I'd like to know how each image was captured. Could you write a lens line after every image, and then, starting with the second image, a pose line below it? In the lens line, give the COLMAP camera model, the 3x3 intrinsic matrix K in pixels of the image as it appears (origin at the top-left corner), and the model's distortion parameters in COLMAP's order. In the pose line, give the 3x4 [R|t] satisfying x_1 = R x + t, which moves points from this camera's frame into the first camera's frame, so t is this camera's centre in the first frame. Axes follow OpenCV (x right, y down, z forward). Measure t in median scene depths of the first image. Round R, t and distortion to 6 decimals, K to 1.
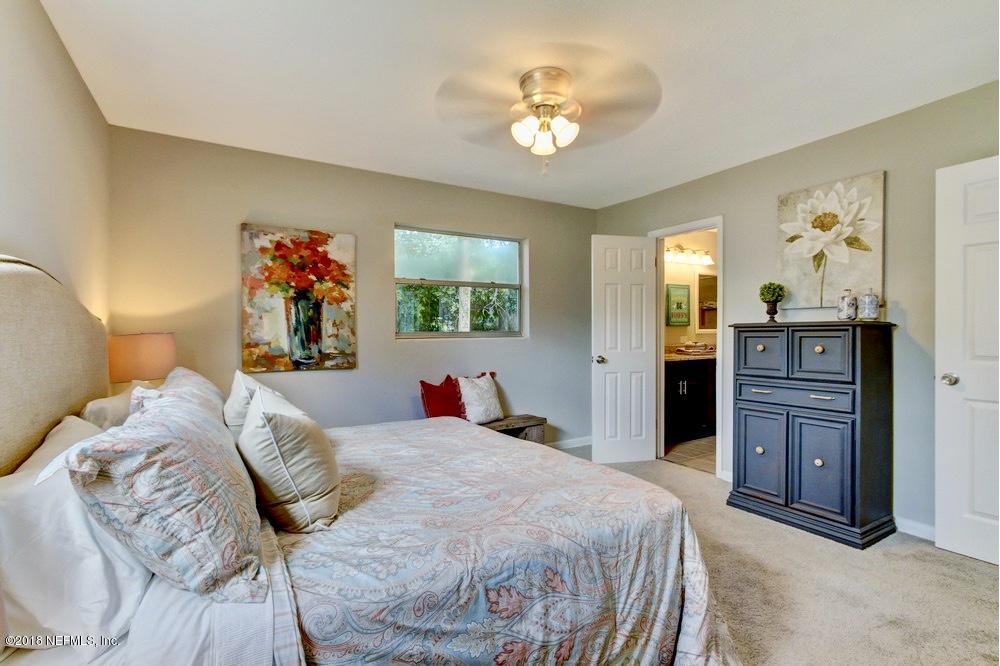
lens RADIAL K [[460.5, 0, 500.6], [0, 460.5, 335.3], [0, 0, 1]] dist [-0.001582, 0.000347]
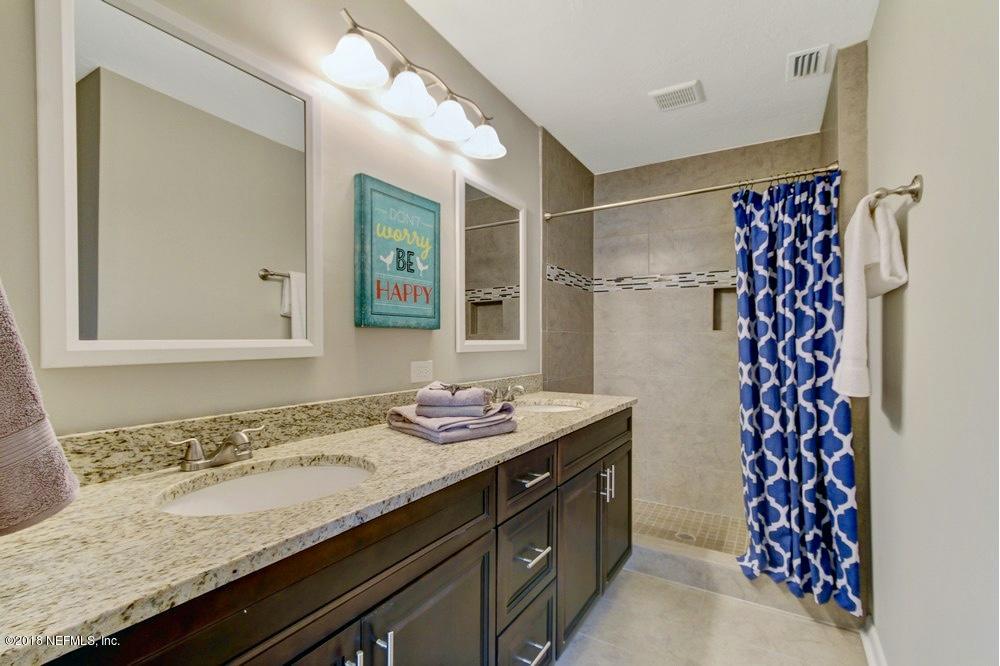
lens RADIAL K [[460.5, 0, 500.6], [0, 460.5, 335.3], [0, 0, 1]] dist [-0.001582, 0.000347]
pose [[0.887797, 0.008935, 0.460149, 0.368538], [0.002418, 0.999707, -0.024078, -0.010105], [-0.460230, 0.022490, 0.887515, 0.850750]]
